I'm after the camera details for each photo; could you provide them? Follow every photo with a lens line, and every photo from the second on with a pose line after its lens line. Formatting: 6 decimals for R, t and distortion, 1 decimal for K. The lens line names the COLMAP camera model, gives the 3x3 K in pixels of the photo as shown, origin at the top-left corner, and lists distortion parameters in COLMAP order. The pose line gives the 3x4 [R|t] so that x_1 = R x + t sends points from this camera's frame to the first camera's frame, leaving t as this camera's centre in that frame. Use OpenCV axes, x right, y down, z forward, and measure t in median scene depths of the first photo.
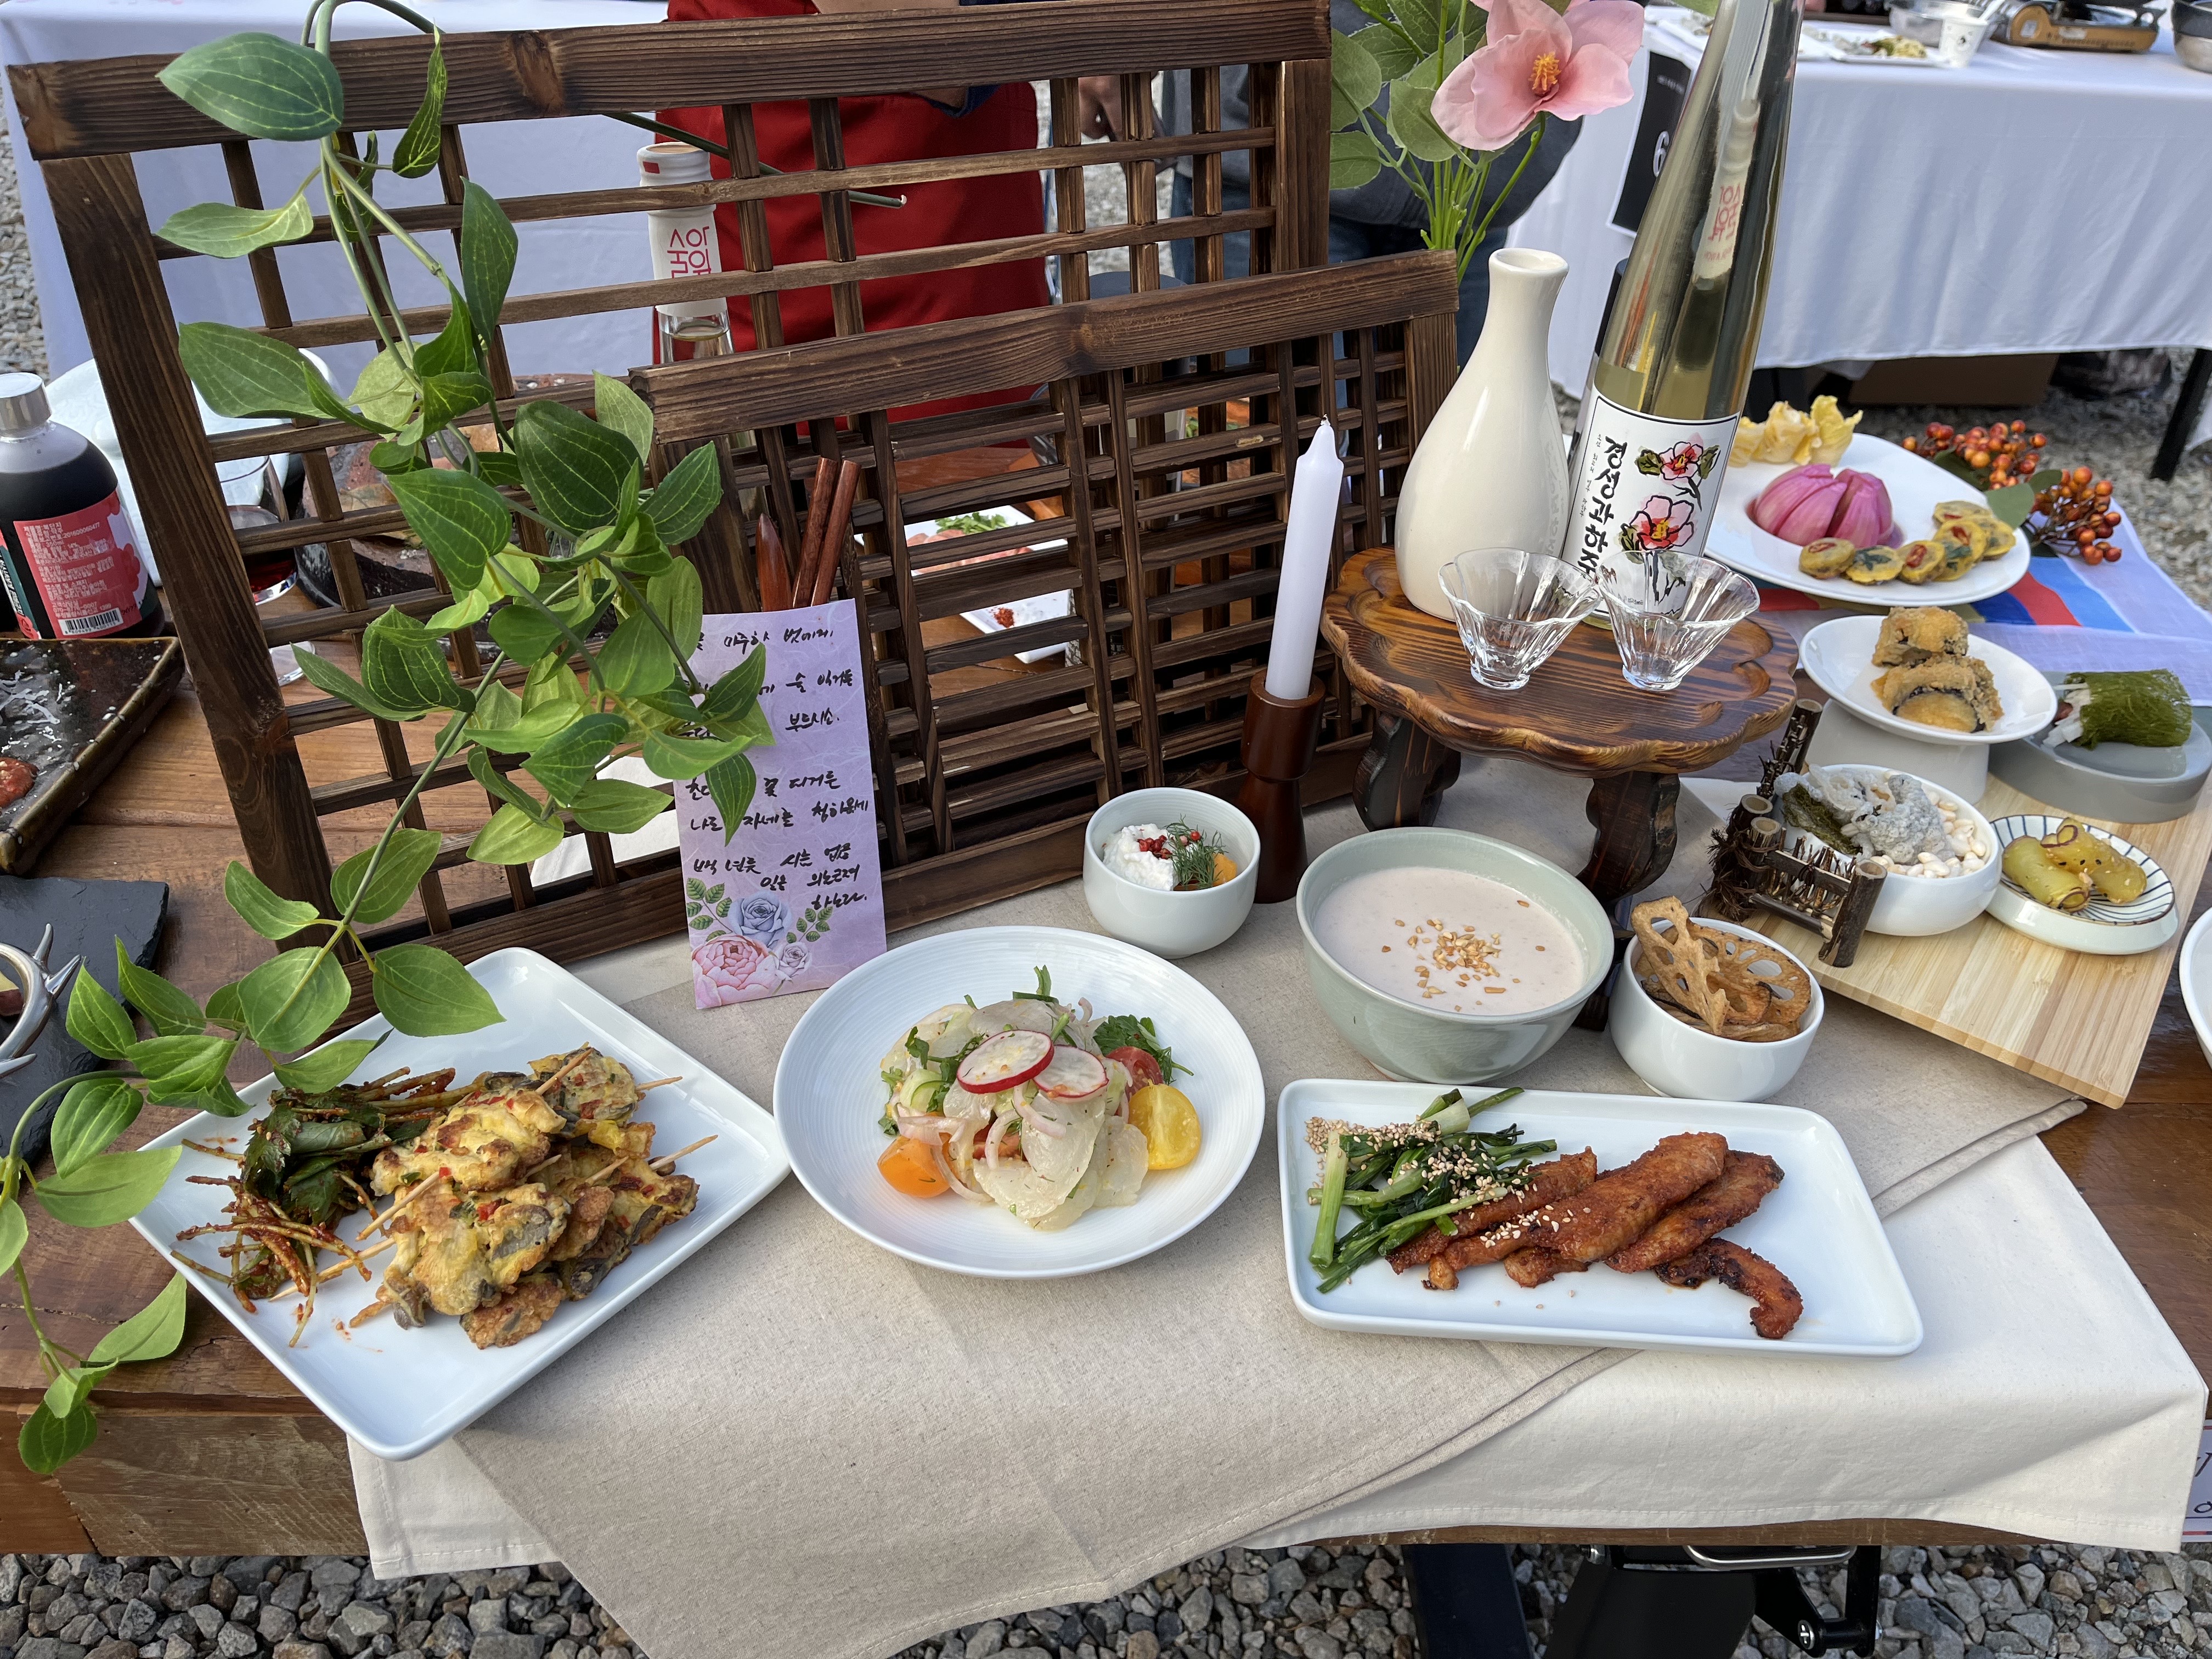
lens RADIAL K [[1706.0, 0, 1104.9], [0, 1706.0, 779.5], [0, 0, 1]] dist [0.107282, -0.163880]
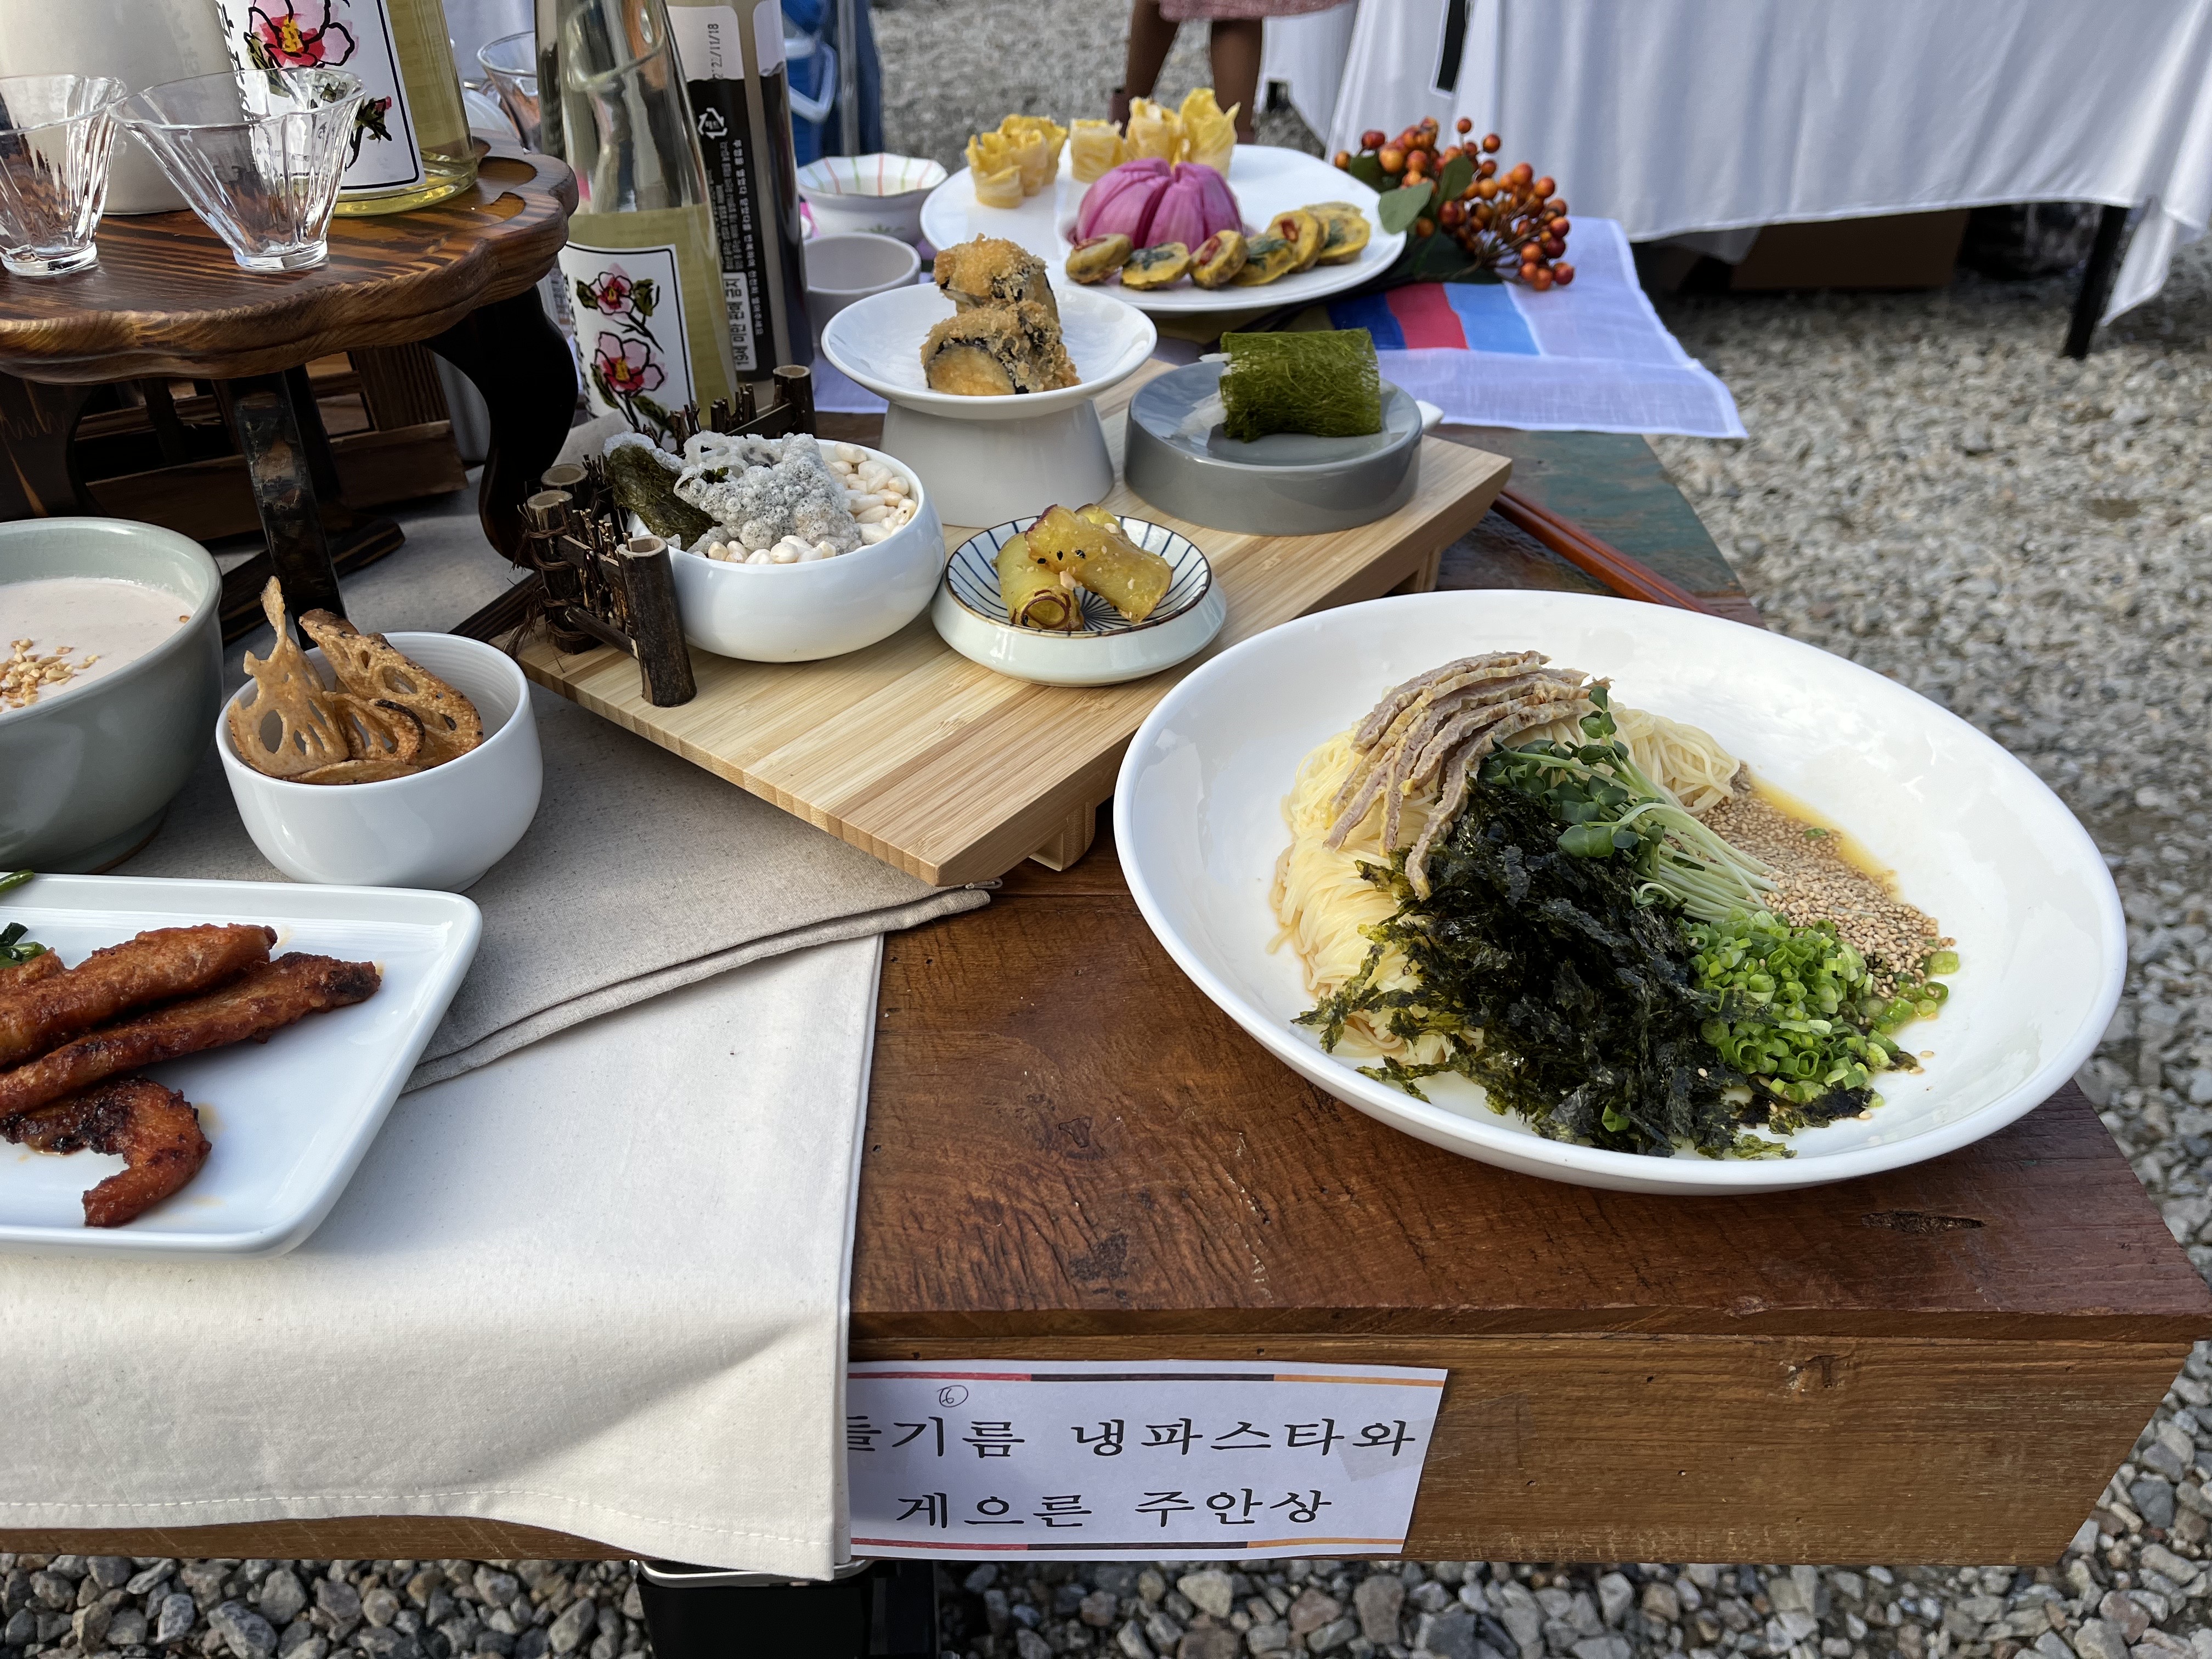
lens RADIAL K [[1744.5, 0, 1107.2], [0, 1744.5, 779.0], [0, 0, 1]] dist [0.005634, -0.010013]
pose [[0.998871, -0.019546, -0.043304, 0.348212], [0.019718, 0.999799, 0.003543, 0.076476], [0.043227, -0.004393, 0.999056, 0.179492]]
